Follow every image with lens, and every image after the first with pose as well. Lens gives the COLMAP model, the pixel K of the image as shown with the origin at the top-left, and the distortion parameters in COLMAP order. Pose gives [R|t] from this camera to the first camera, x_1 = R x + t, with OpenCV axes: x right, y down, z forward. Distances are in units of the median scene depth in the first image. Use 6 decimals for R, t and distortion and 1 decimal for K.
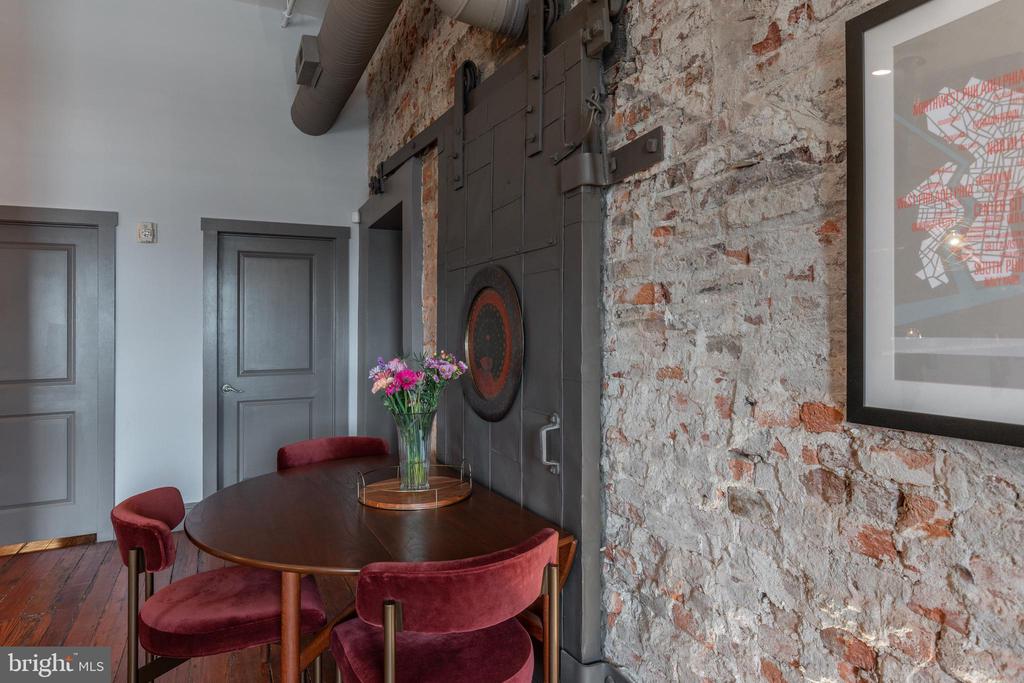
lens RADIAL K [[619.8, 0, 511.5], [0, 619.8, 336.0], [0, 0, 1]] dist [0.000761, -0.001075]
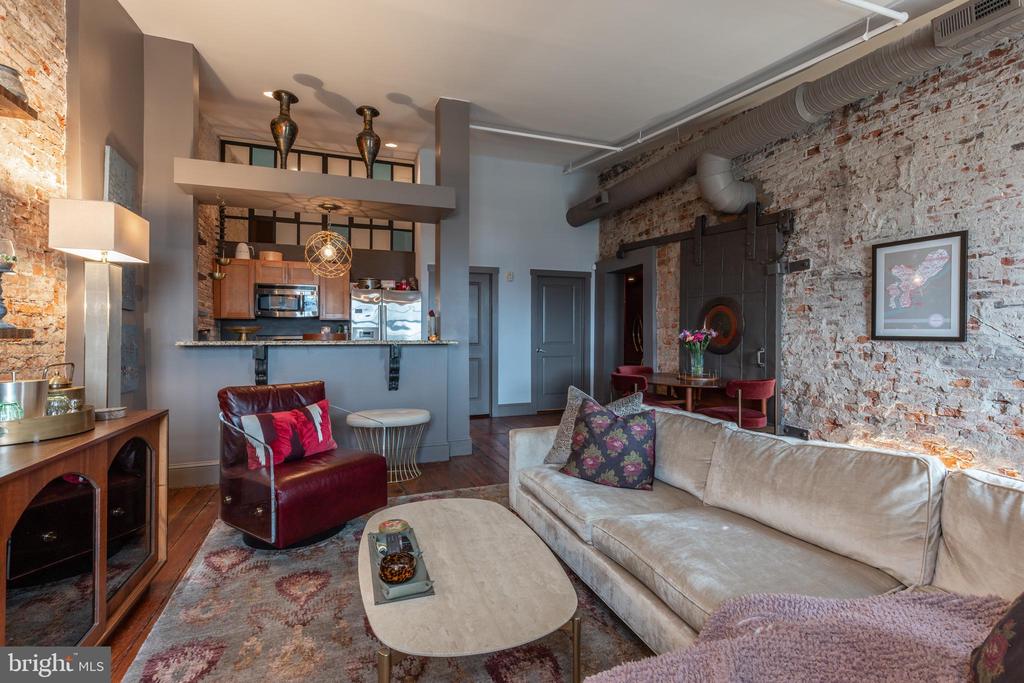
lens RADIAL K [[462.5, 0, 515.4], [0, 462.5, 331.8], [0, 0, 1]] dist [0.001832, -0.000960]
pose [[0.991915, 0.015284, -0.125981, -1.125267], [-0.015960, 0.999863, -0.004355, 0.104728], [0.125897, 0.006330, 0.992023, -1.866953]]
